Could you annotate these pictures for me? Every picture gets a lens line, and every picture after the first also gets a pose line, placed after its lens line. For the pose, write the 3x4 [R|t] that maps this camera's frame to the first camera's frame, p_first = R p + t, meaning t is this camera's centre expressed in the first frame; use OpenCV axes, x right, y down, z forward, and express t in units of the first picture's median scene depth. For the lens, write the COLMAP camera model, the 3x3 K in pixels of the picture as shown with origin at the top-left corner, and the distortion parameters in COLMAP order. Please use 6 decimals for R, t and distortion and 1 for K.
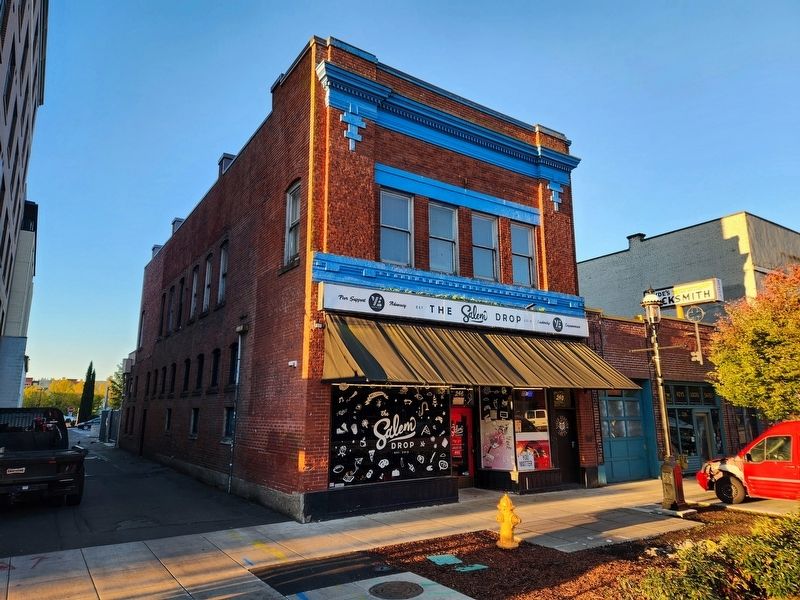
lens RADIAL K [[540.7, 0, 399.9], [0, 540.7, 291.2], [0, 0, 1]] dist [0.028940, -0.011403]
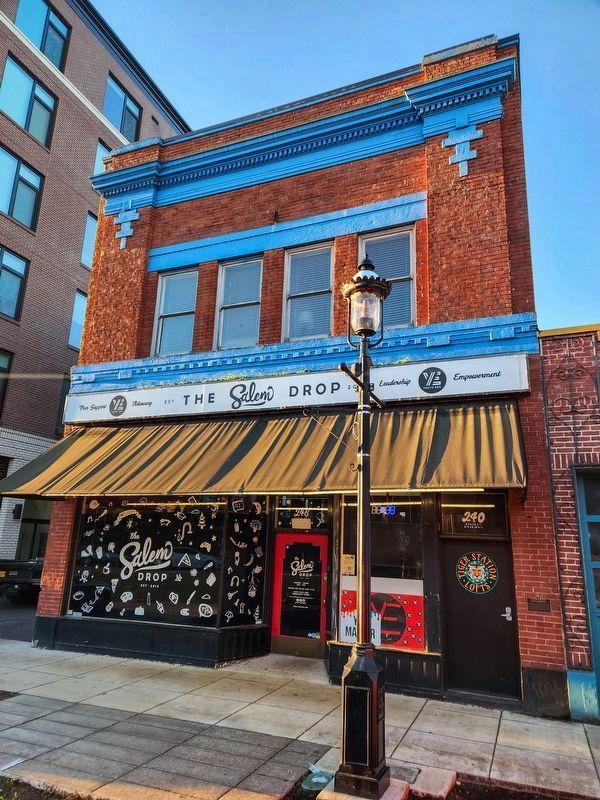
lens RADIAL K [[540.7, 0, 301.0], [0, 540.7, 405.4], [0, 0, 1]] dist [0.028940, -0.011403]
pose [[0.558427, -0.186737, -0.808263, 0.767939], [0.144520, 0.981334, -0.126875, 0.160687], [0.816868, -0.045960, 0.574990, 0.690807]]
